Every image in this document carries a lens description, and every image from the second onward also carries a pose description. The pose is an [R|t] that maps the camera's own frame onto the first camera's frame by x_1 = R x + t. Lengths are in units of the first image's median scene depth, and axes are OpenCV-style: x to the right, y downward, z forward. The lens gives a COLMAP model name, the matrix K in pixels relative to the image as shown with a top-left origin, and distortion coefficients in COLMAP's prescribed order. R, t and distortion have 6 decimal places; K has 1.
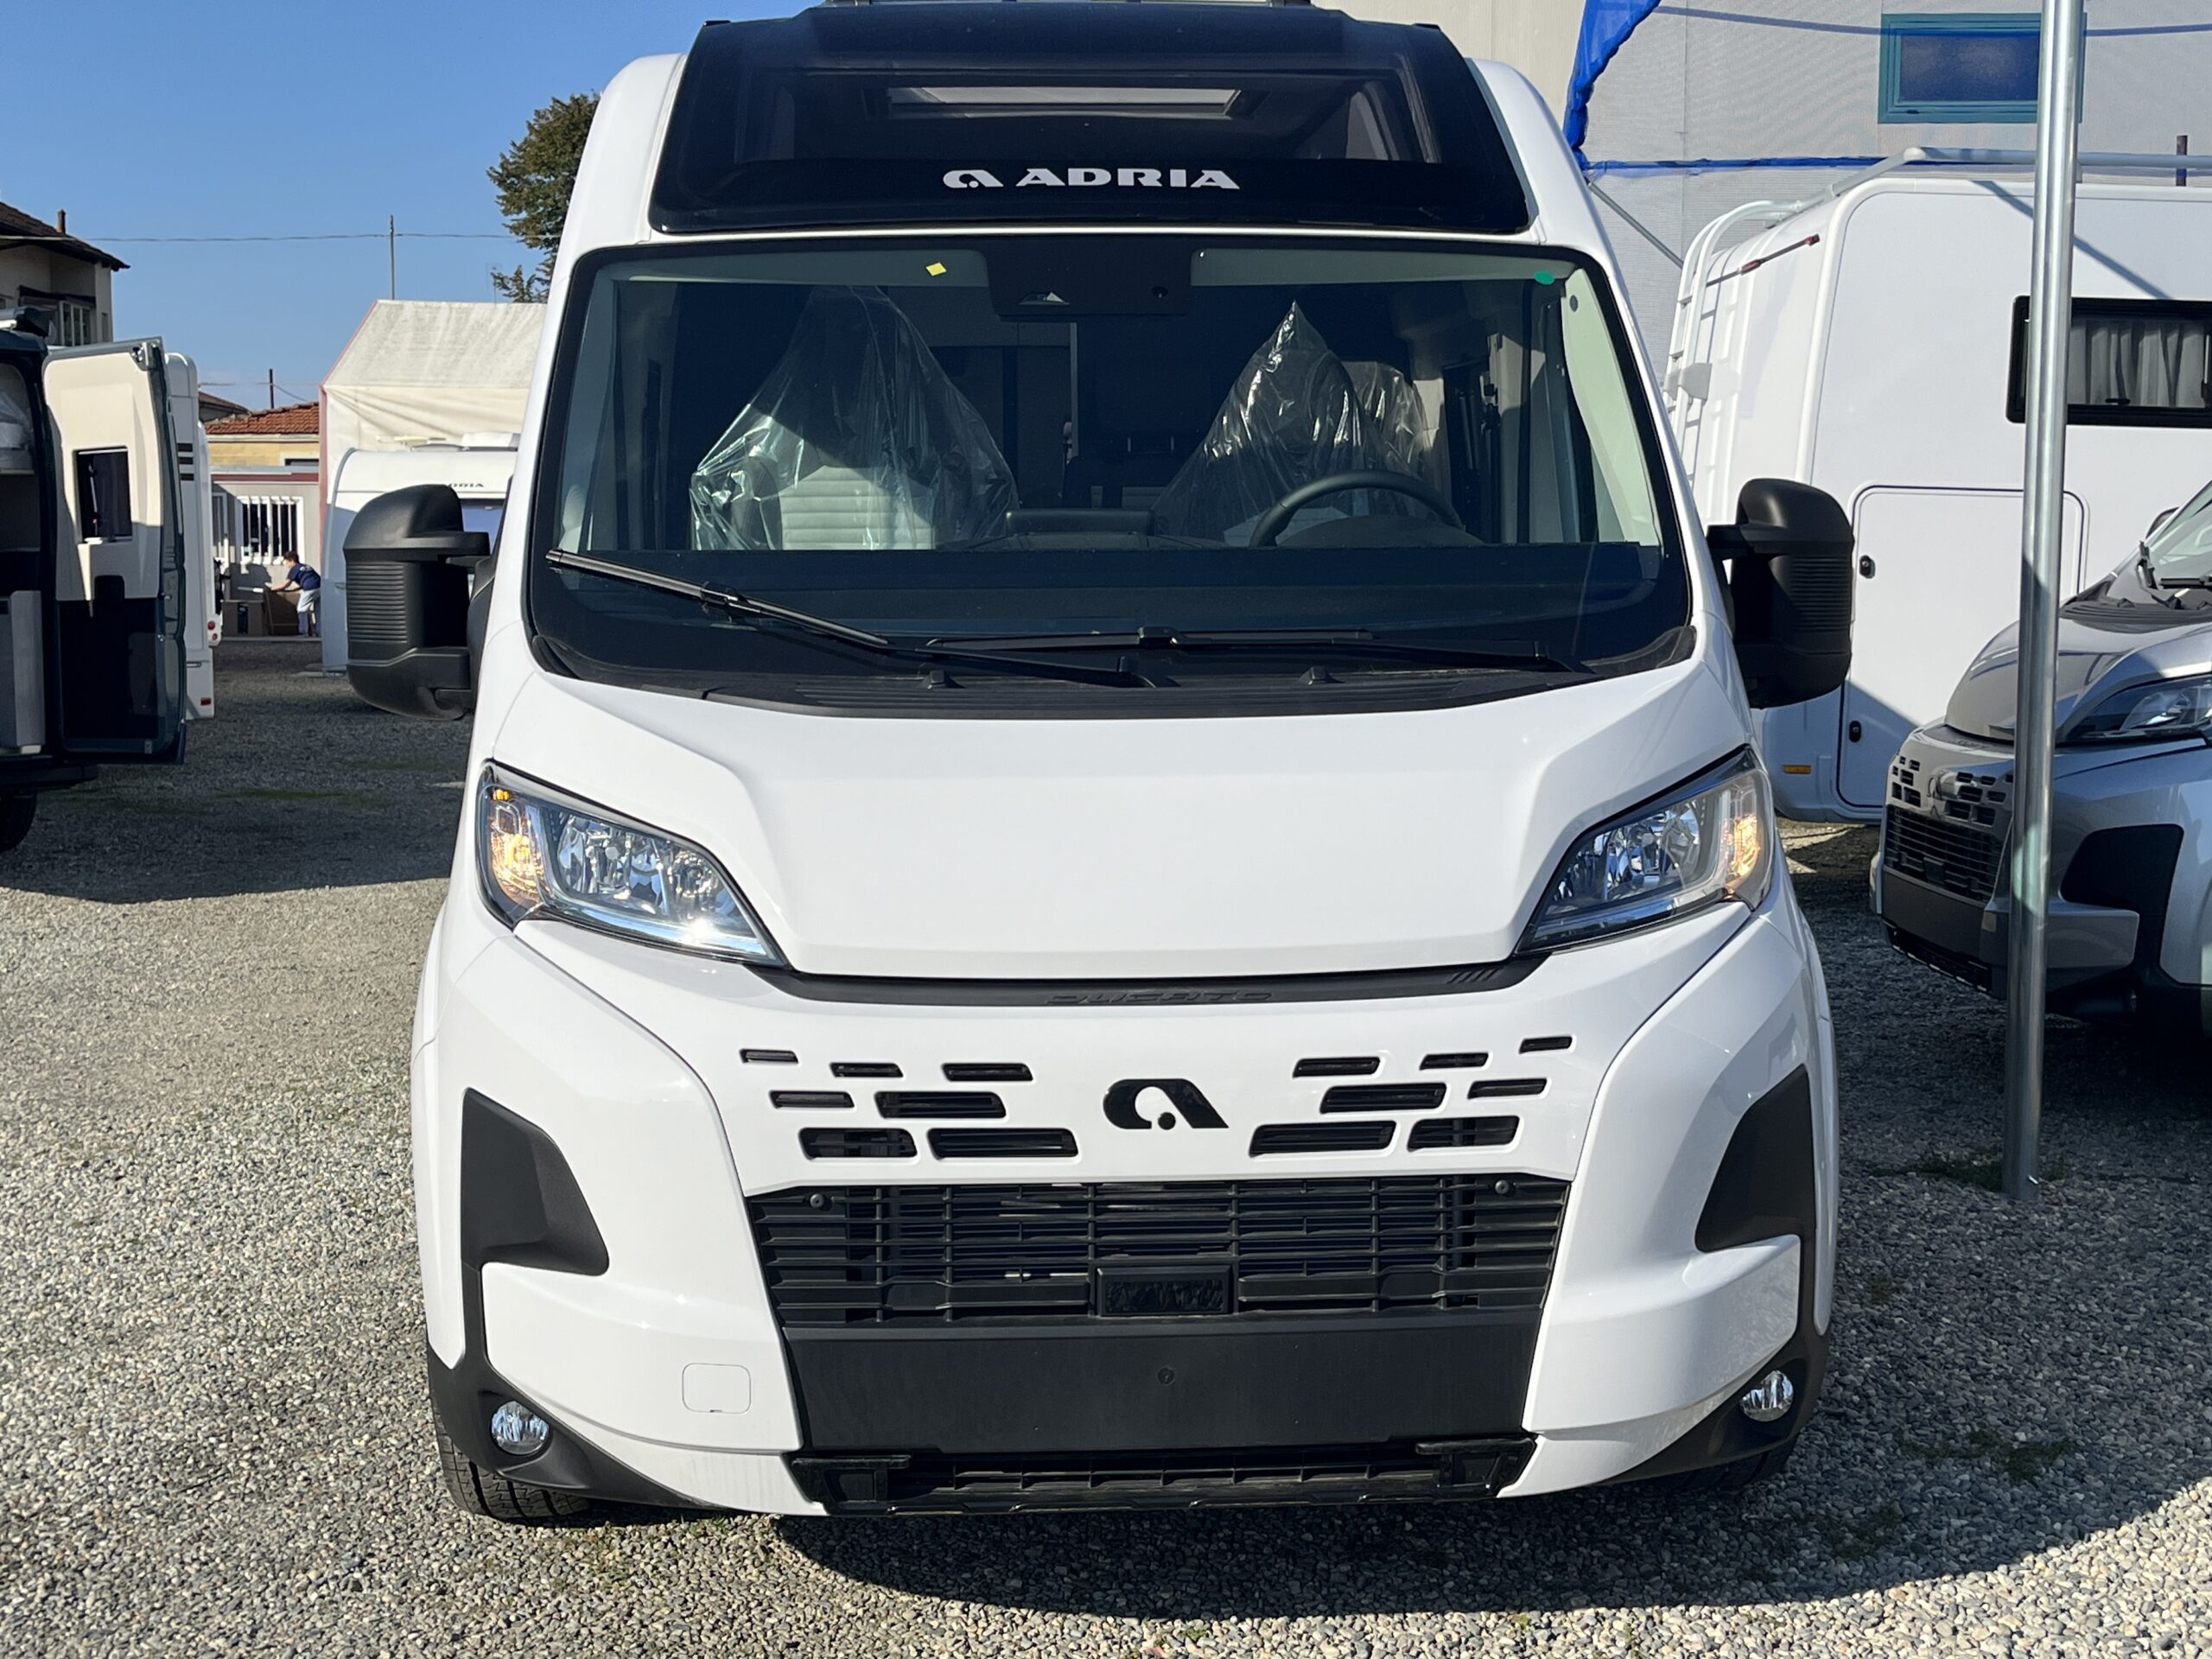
lens RADIAL K [[2550.0, 0, 1105.7], [0, 2550.0, 874.5], [0, 0, 1]] dist [0.154185, 0.004943]
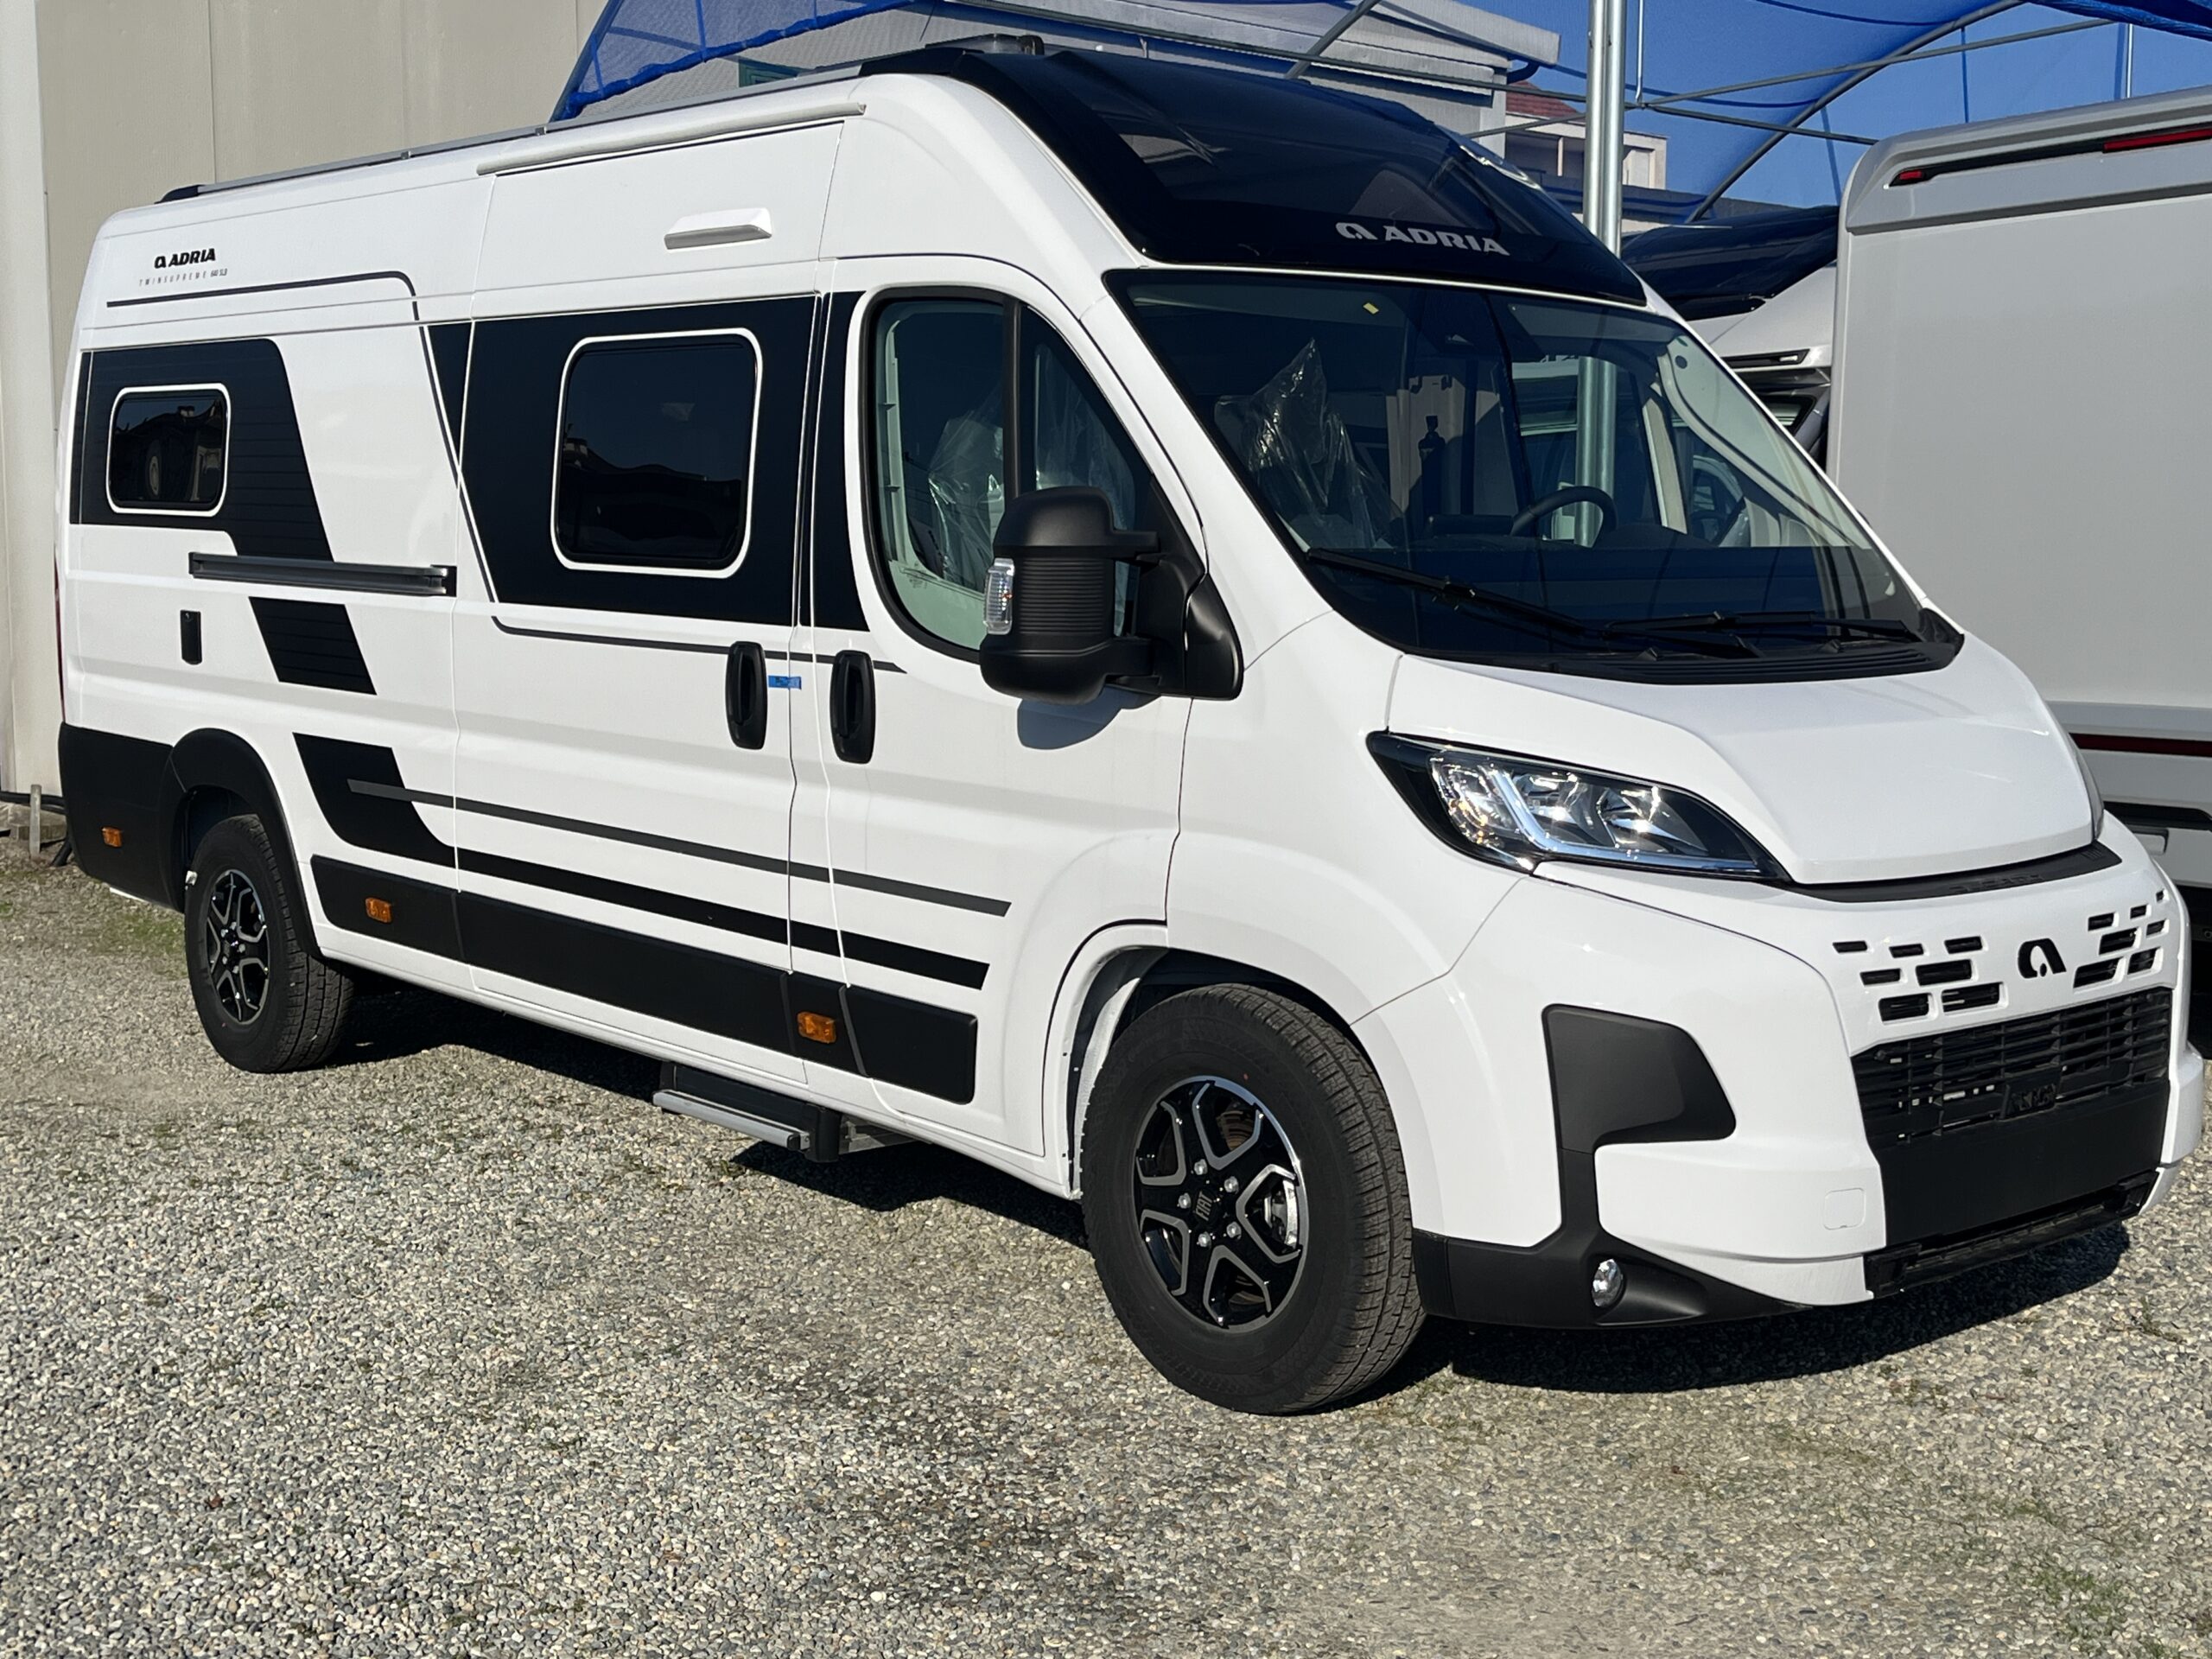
lens RADIAL K [[2654.2, 0, 1106.0], [0, 2654.2, 829.5], [0, 0, 1]] dist [0.139902, -0.022206]
pose [[0.784957, -0.057119, 0.616911, -1.254924], [0.063966, 0.997891, 0.011004, -0.026520], [-0.616239, 0.030824, 0.786956, 0.168794]]
